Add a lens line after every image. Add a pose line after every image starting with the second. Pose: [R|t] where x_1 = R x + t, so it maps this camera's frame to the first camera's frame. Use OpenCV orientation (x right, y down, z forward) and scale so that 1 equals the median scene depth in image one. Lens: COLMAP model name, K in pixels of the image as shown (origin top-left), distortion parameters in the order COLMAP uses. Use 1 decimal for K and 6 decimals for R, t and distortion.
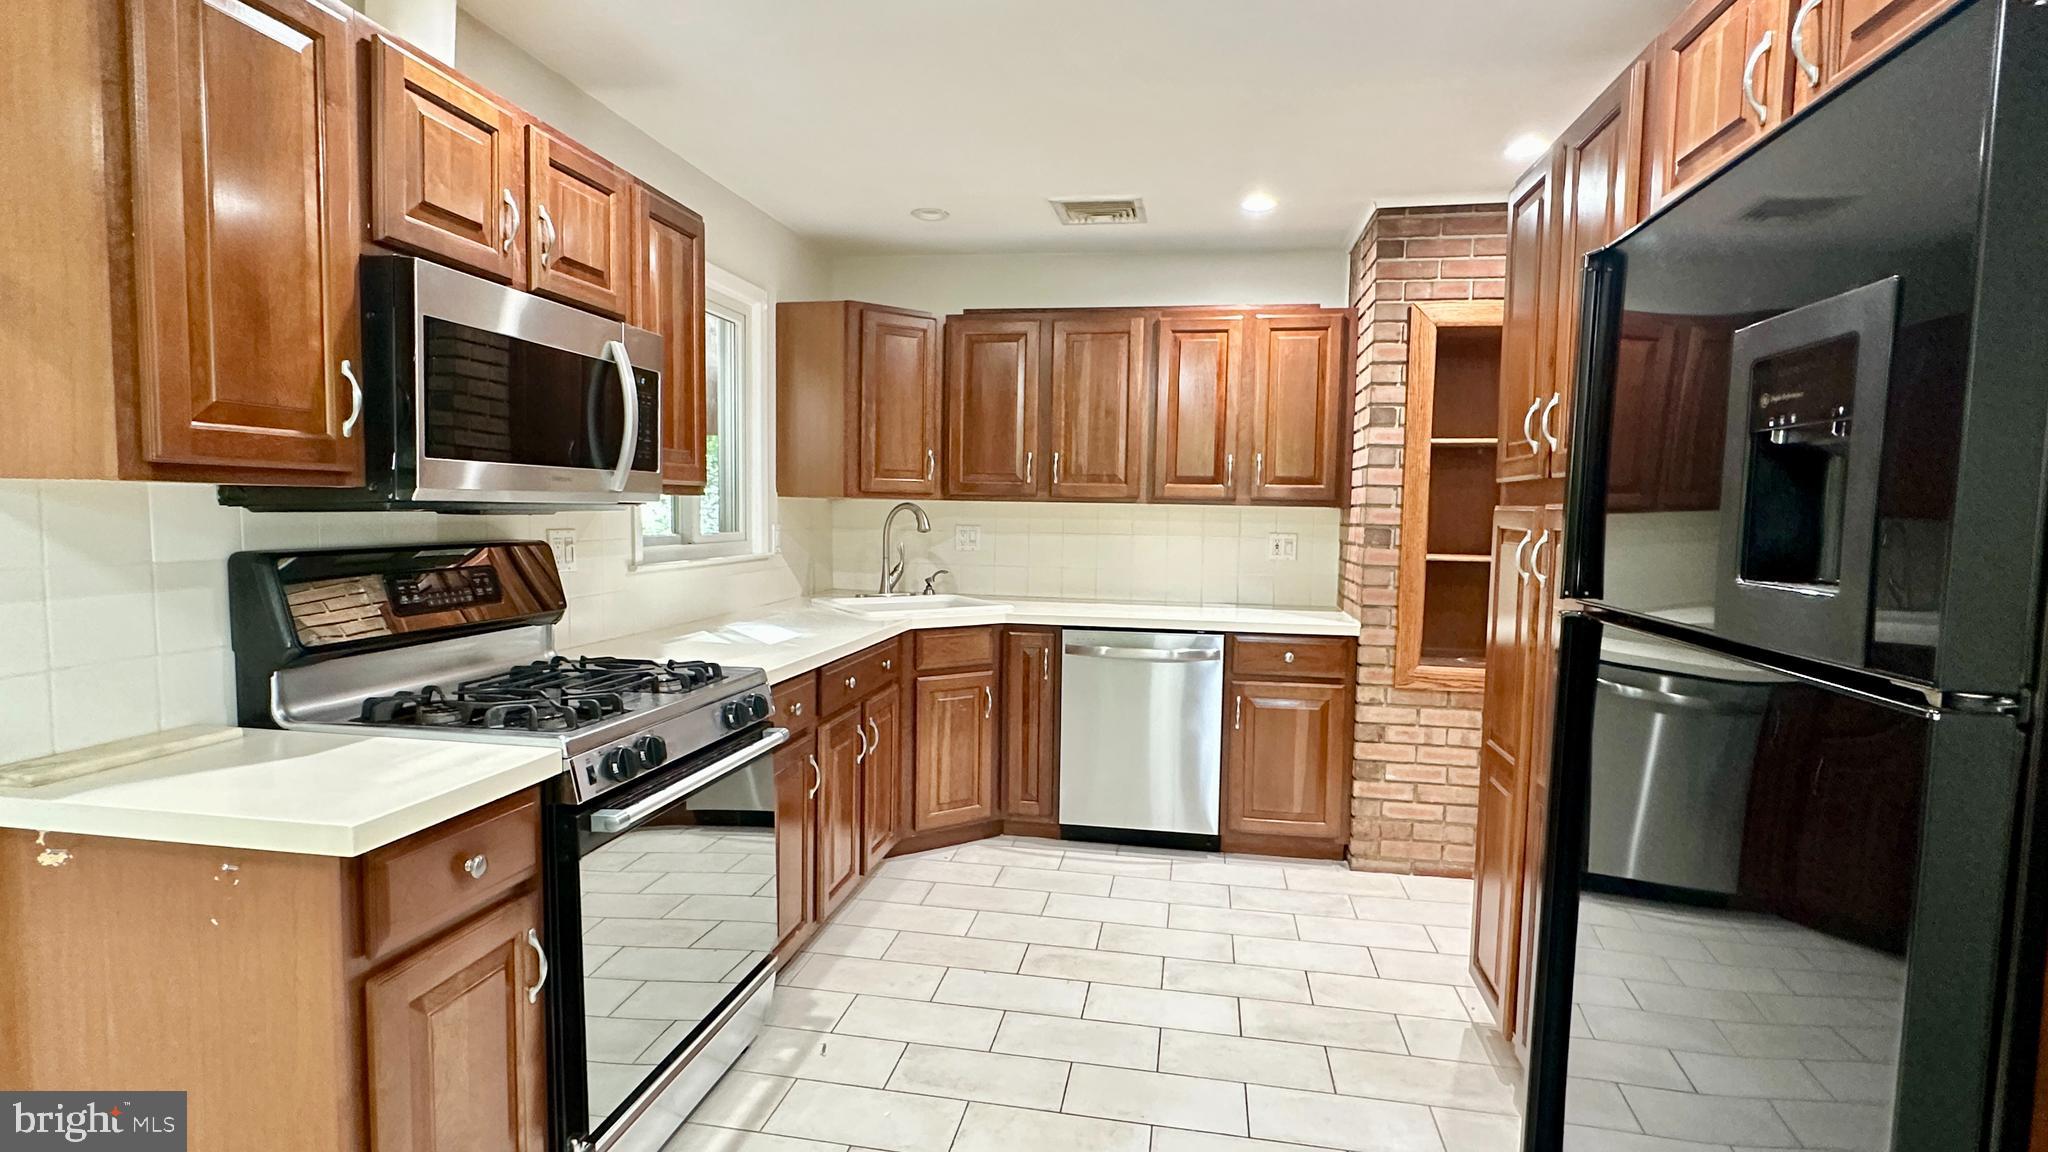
lens RADIAL K [[979.3, 0, 1025.7], [0, 979.3, 576.1], [0, 0, 1]] dist [-0.004624, -0.000429]
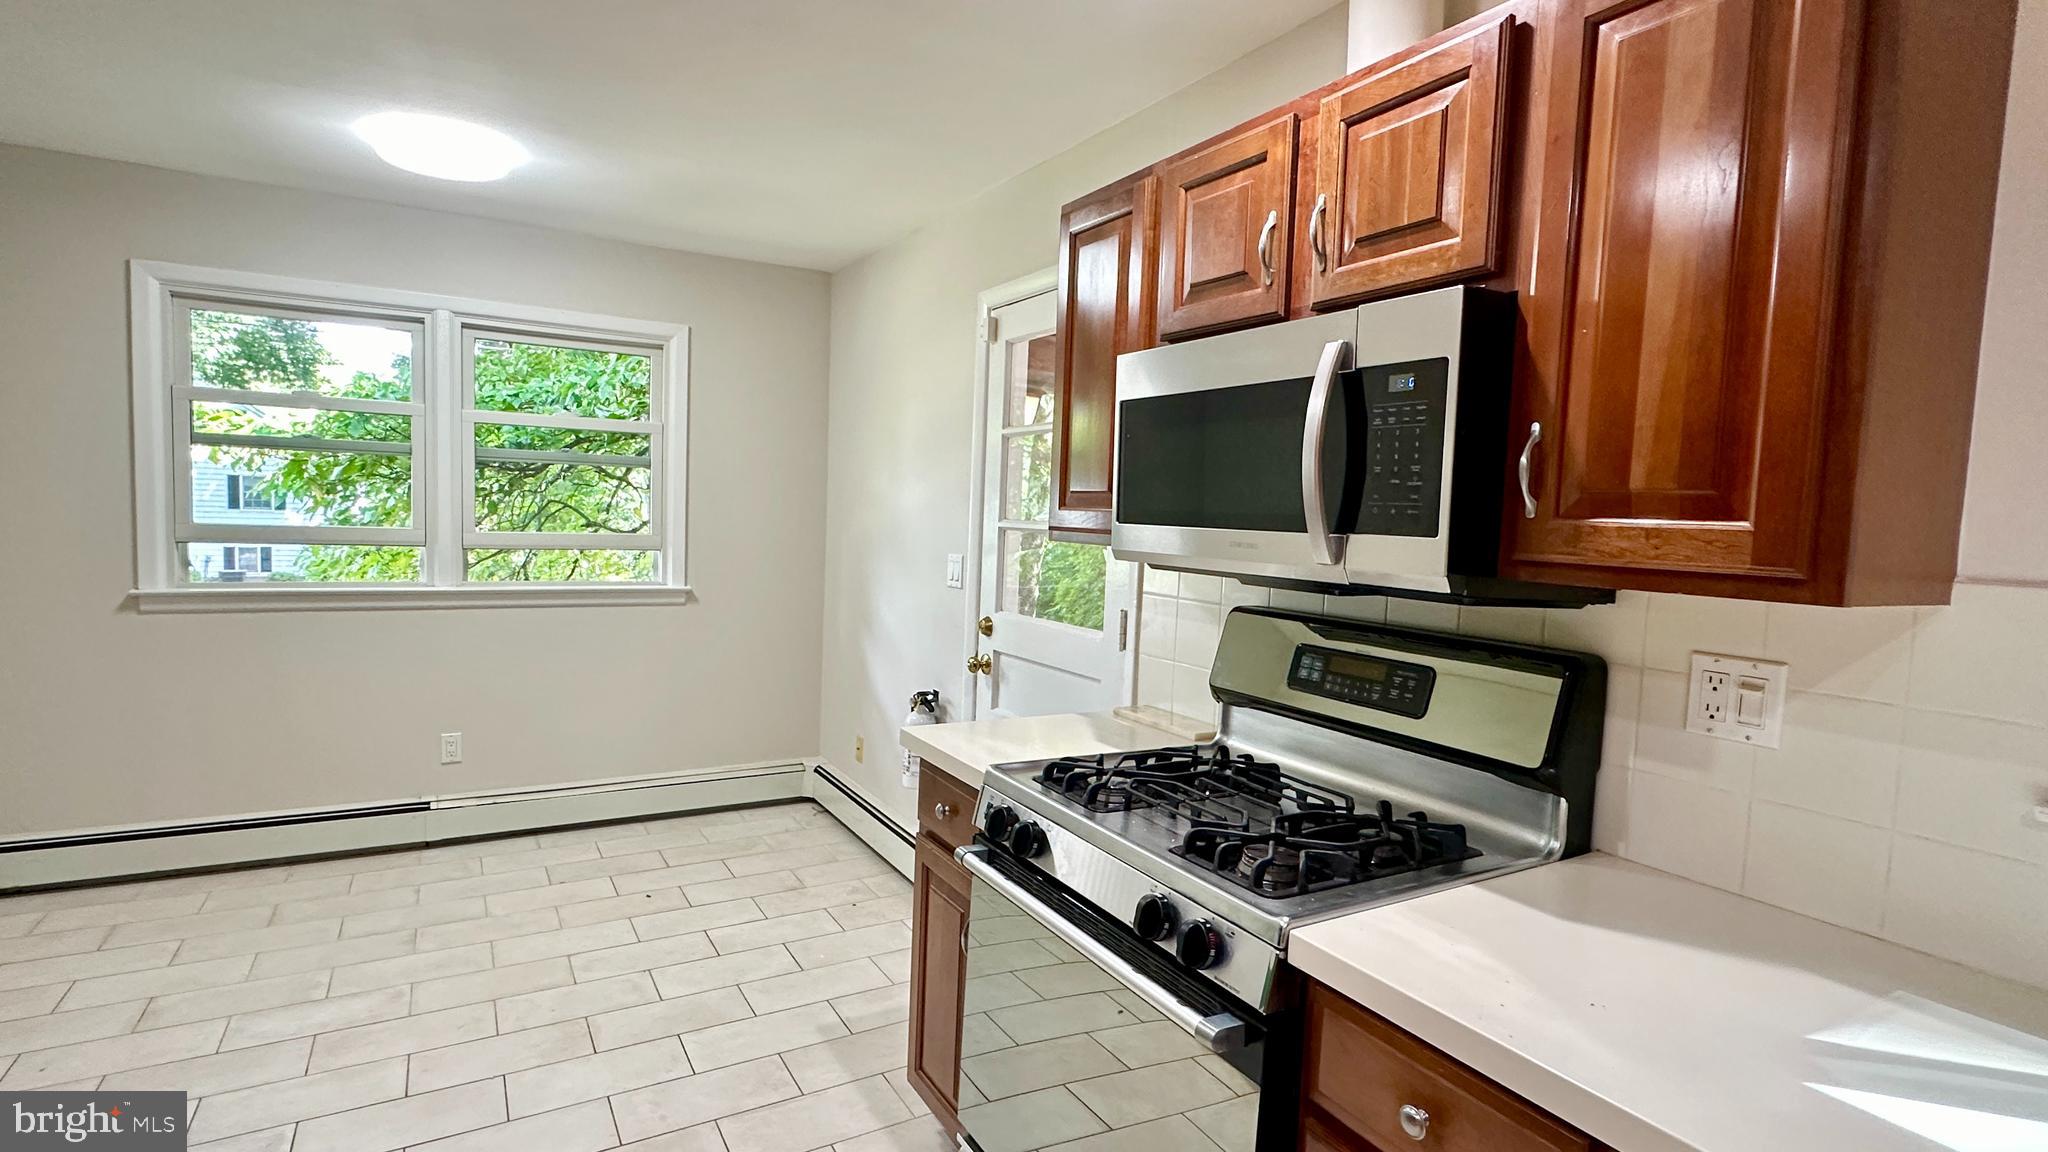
lens RADIAL K [[979.3, 0, 1027.0], [0, 979.3, 579.0], [0, 0, 1]] dist [-0.004624, -0.000429]
pose [[-0.760273, 0.000704, -0.649604, 0.176512], [-0.096237, 0.988843, 0.113704, -0.138041], [0.642436, 0.148962, -0.751722, 1.412127]]
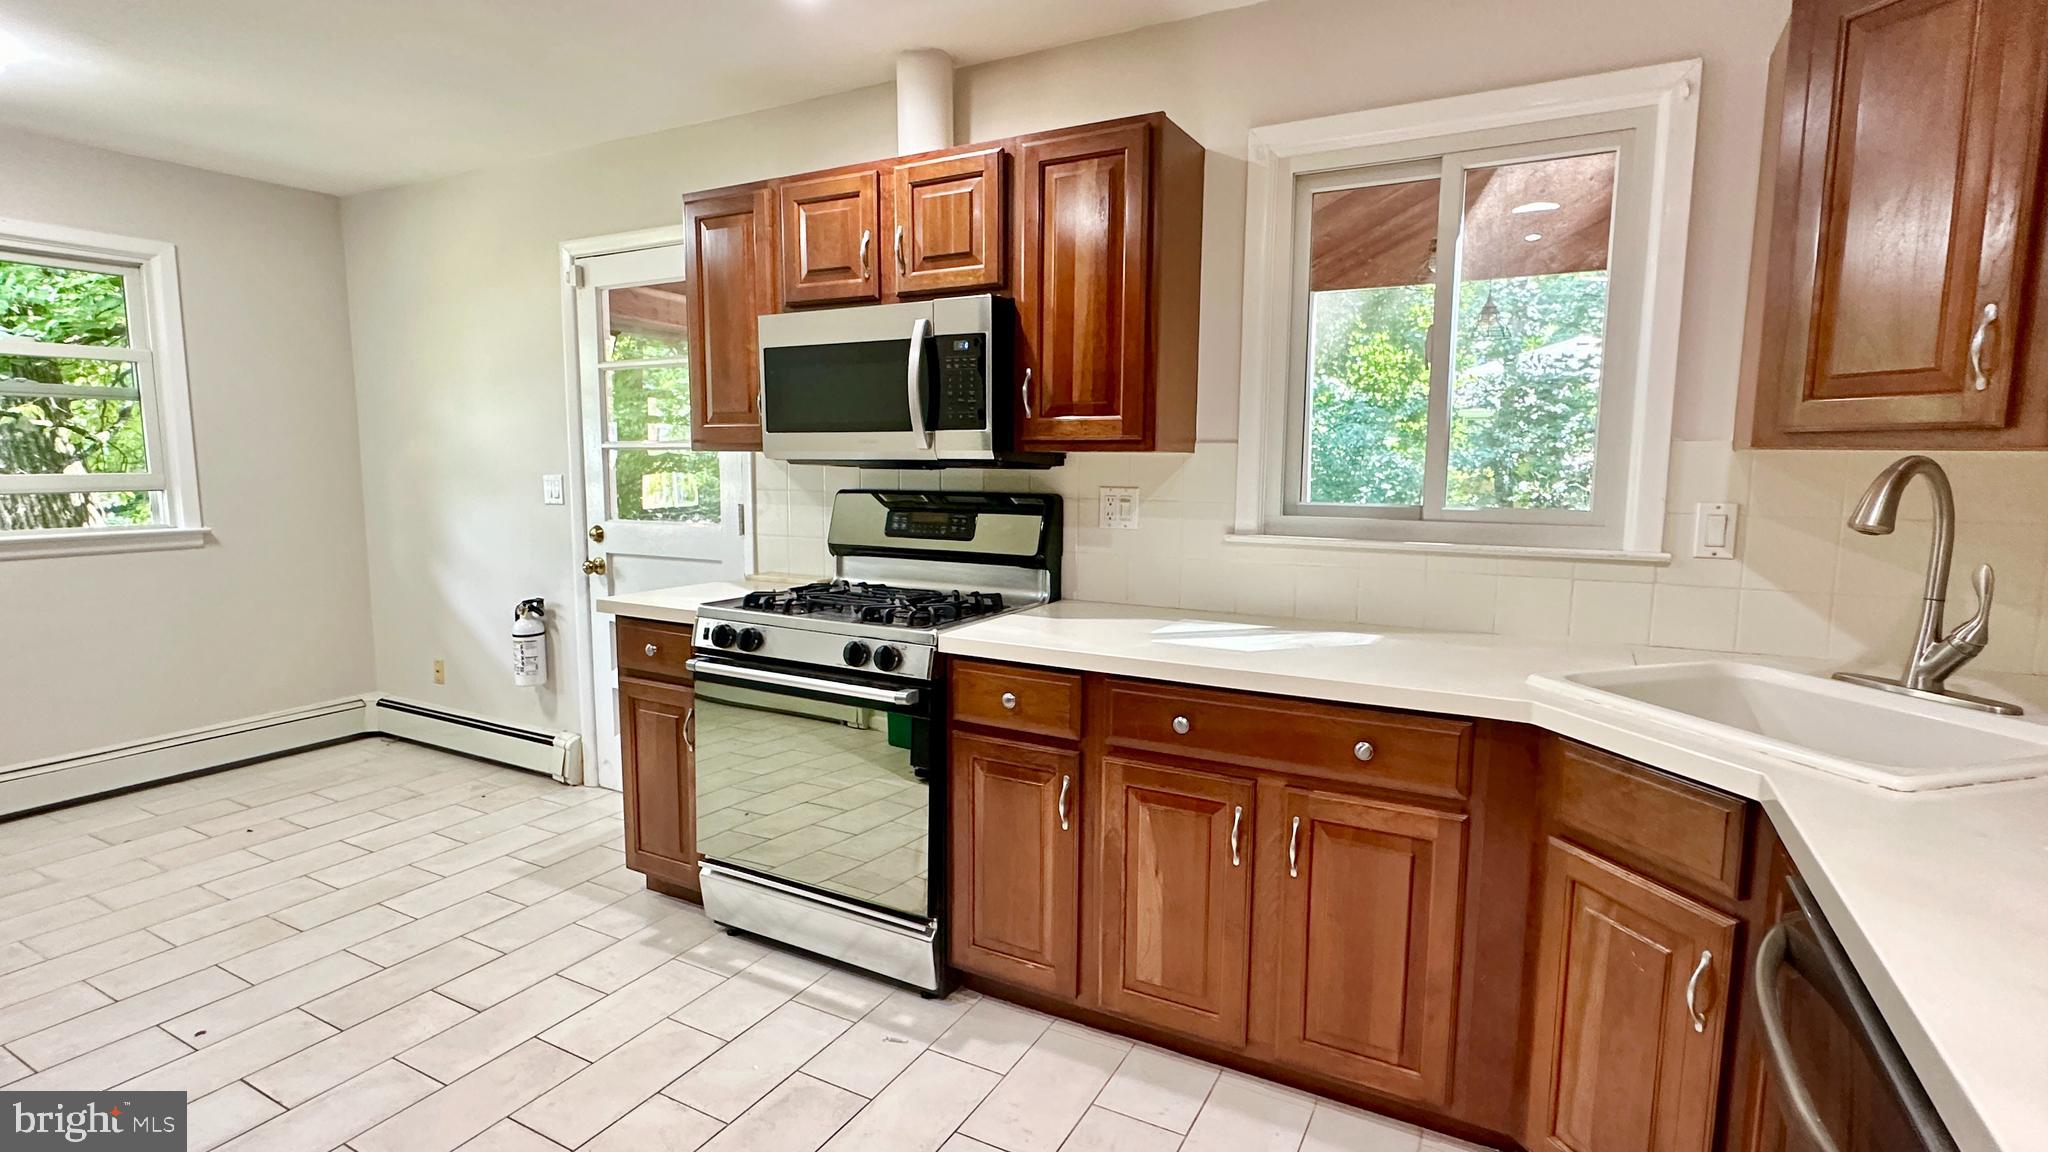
lens RADIAL K [[979.3, 0, 1023.2], [0, 979.3, 578.2], [0, 0, 1]] dist [-0.004624, -0.000429]
pose [[-0.316208, 0.097944, -0.943620, 0.675124], [-0.078228, 0.988577, 0.128825, -0.097398], [0.945459, 0.114552, -0.304934, 1.525955]]
